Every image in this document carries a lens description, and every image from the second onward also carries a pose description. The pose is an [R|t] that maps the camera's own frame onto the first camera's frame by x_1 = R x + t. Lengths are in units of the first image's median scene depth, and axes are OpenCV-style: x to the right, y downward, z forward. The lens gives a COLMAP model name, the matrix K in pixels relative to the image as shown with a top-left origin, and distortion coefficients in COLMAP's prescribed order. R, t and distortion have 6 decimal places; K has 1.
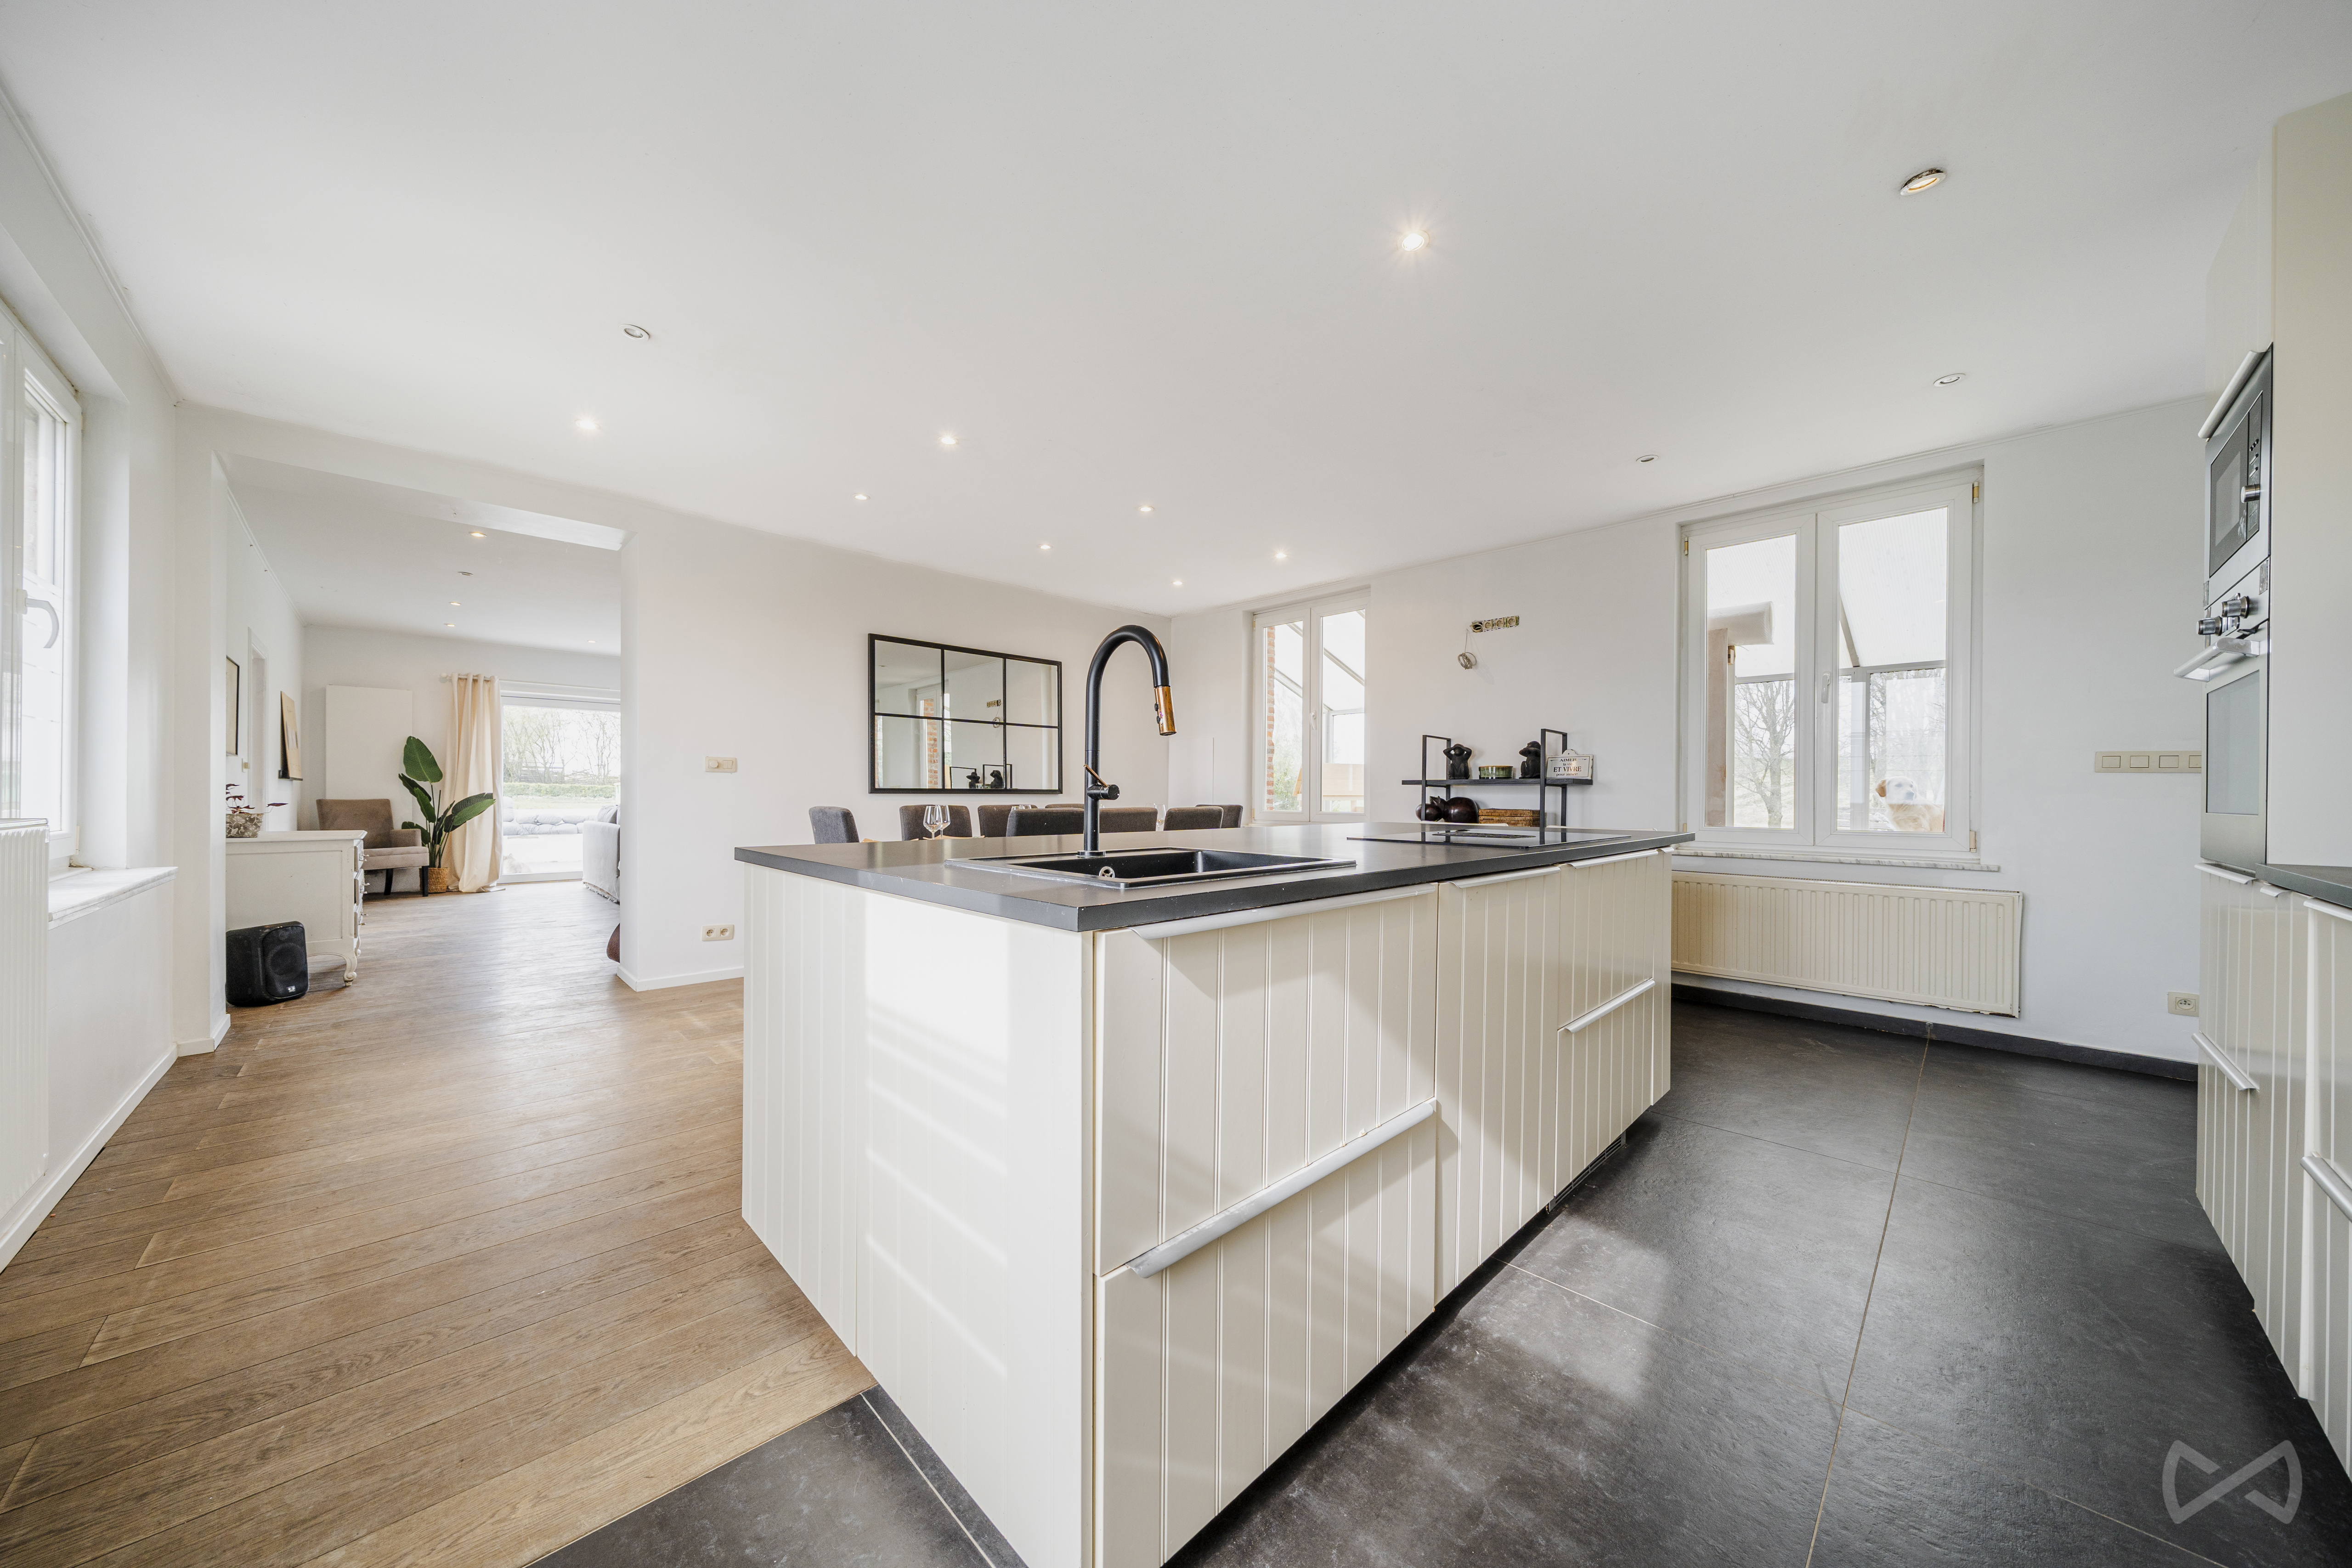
lens RADIAL K [[793.0, 0, 1176.0], [0, 793.0, 784.0], [0, 0, 1]] dist [-0.003289, -0.000185]
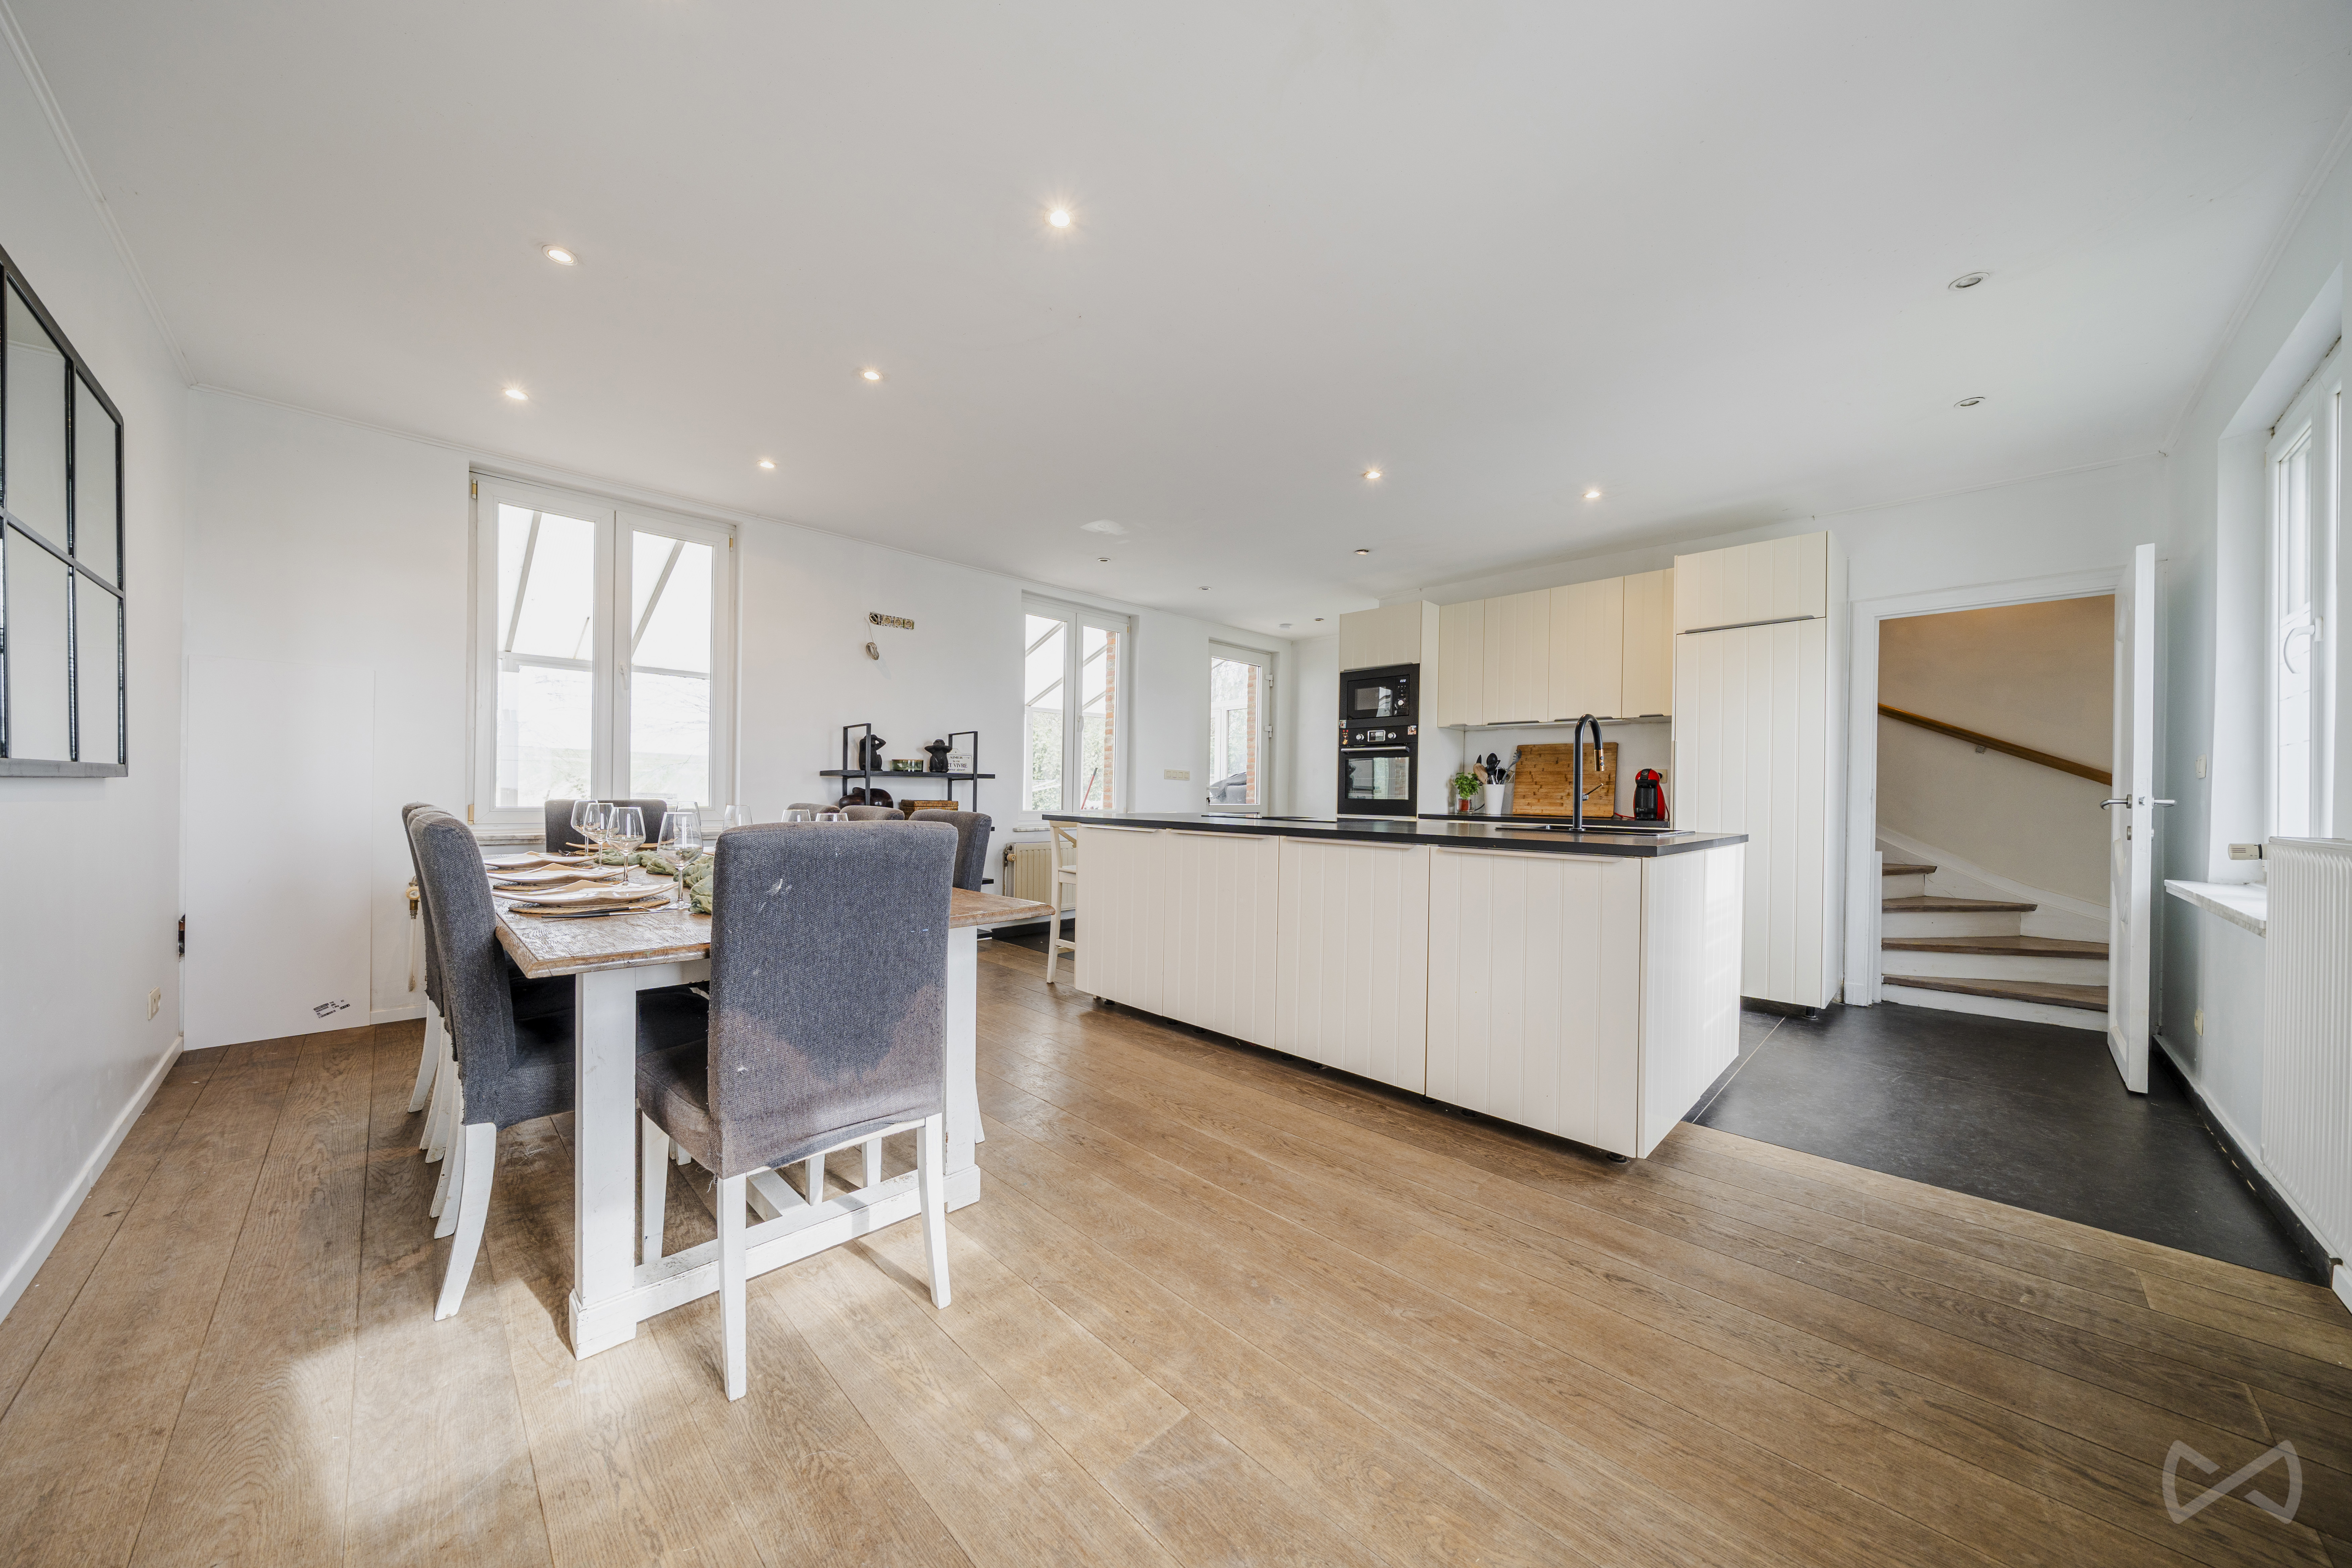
lens RADIAL K [[793.0, 0, 1176.0], [0, 793.0, 784.0], [0, 0, 1]] dist [-0.003289, -0.000185]
pose [[-0.010185, 0.006643, 0.999926, -0.658912], [-0.029176, 0.999550, -0.006938, 0.006991], [-0.999522, -0.029244, -0.009987, 0.659731]]
